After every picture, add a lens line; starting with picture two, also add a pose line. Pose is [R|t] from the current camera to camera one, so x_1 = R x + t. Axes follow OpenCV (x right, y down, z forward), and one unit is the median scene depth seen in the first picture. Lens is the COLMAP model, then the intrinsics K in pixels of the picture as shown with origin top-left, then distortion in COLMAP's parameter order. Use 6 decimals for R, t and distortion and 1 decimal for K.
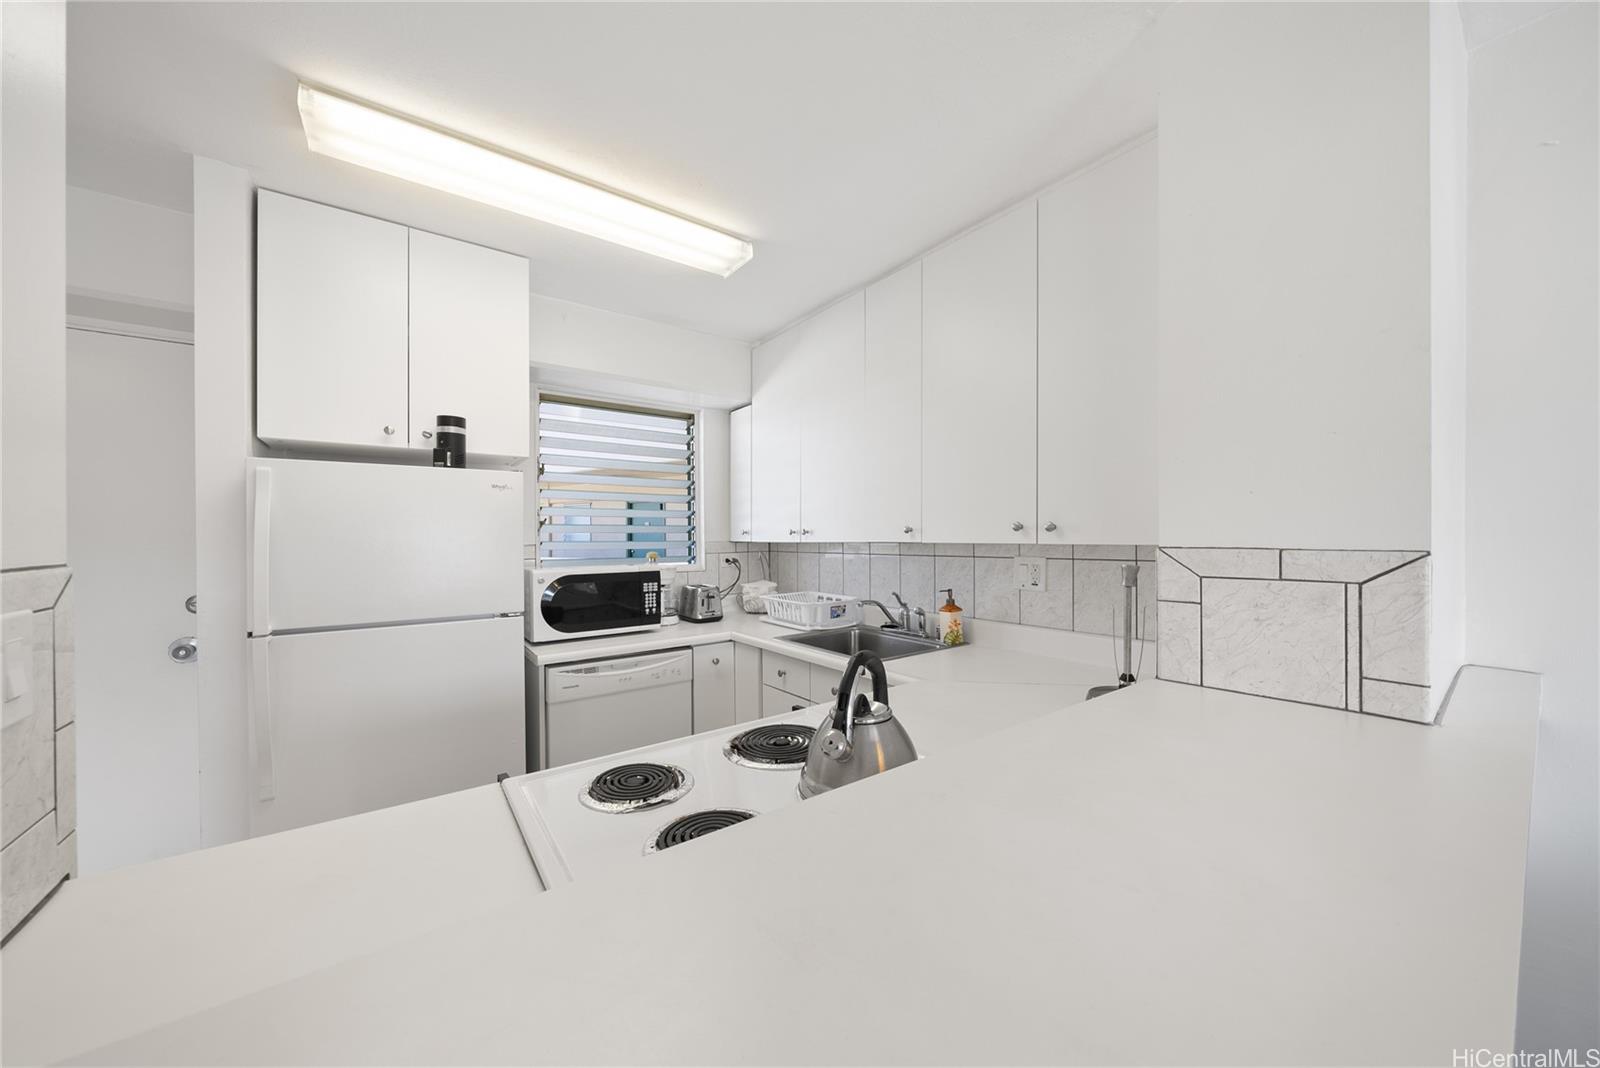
lens RADIAL K [[556.5, 0, 796.4], [0, 556.5, 538.7], [0, 0, 1]] dist [-0.000346, -0.000101]
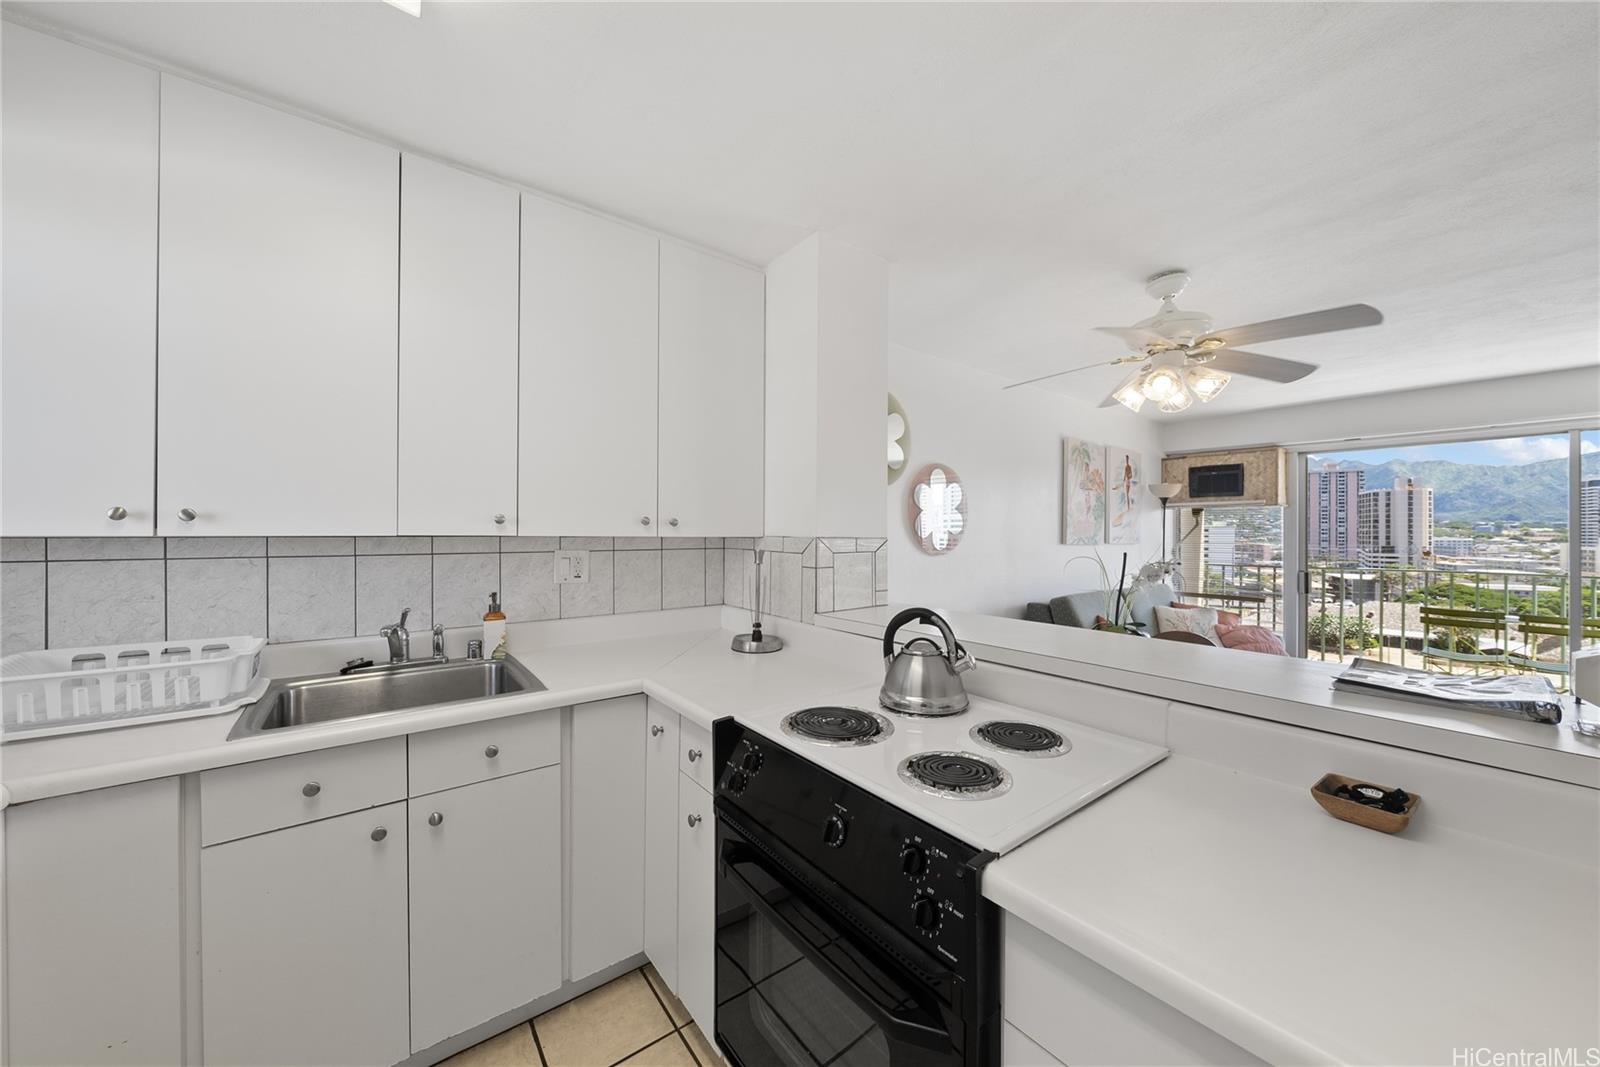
lens RADIAL K [[570.9, 0, 792.9], [0, 570.9, 532.6], [0, 0, 1]] dist [-0.010579, -0.000027]
pose [[-0.020753, 0.005957, 0.999767, -0.577438], [-0.001101, 0.999982, -0.005981, 0.006269], [-0.999784, -0.001225, -0.020746, 0.574819]]
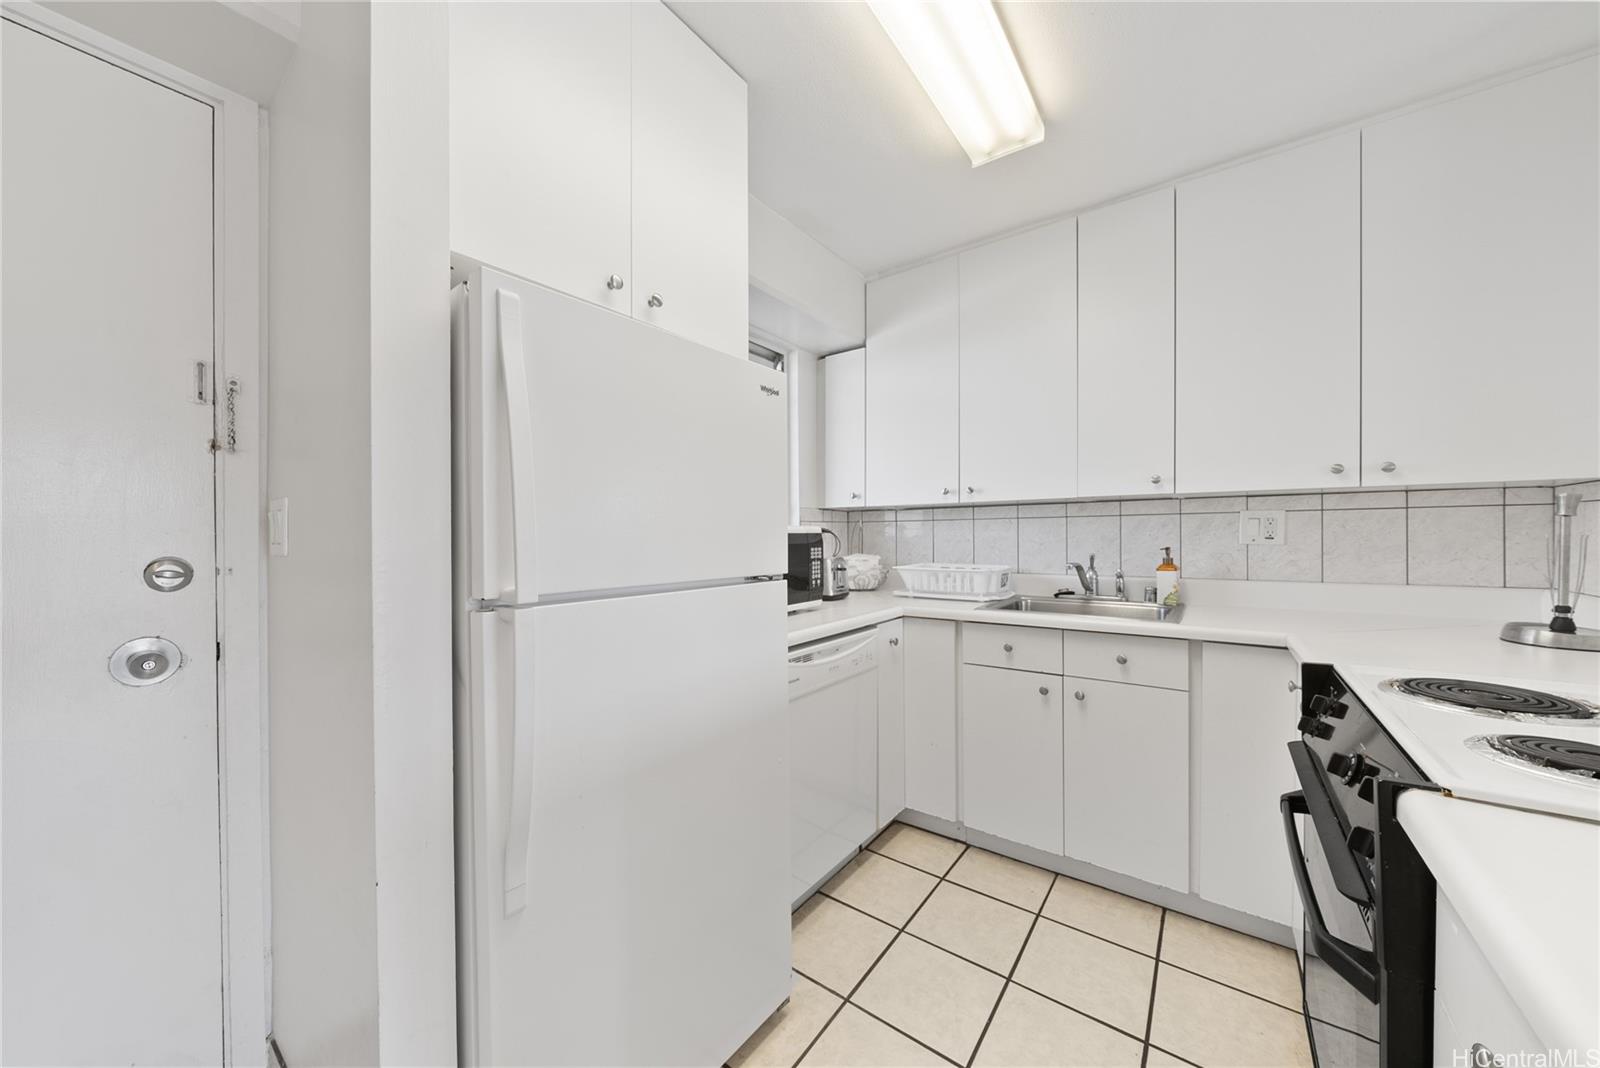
lens RADIAL K [[556.5, 0, 796.4], [0, 556.5, 538.7], [0, 0, 1]] dist [-0.000346, -0.000101]
pose [[0.953203, 0.000815, 0.302331, -0.608159], [-0.000453, 0.999999, -0.001269, 0.077820], [-0.302332, 0.001073, 0.953202, 0.292163]]
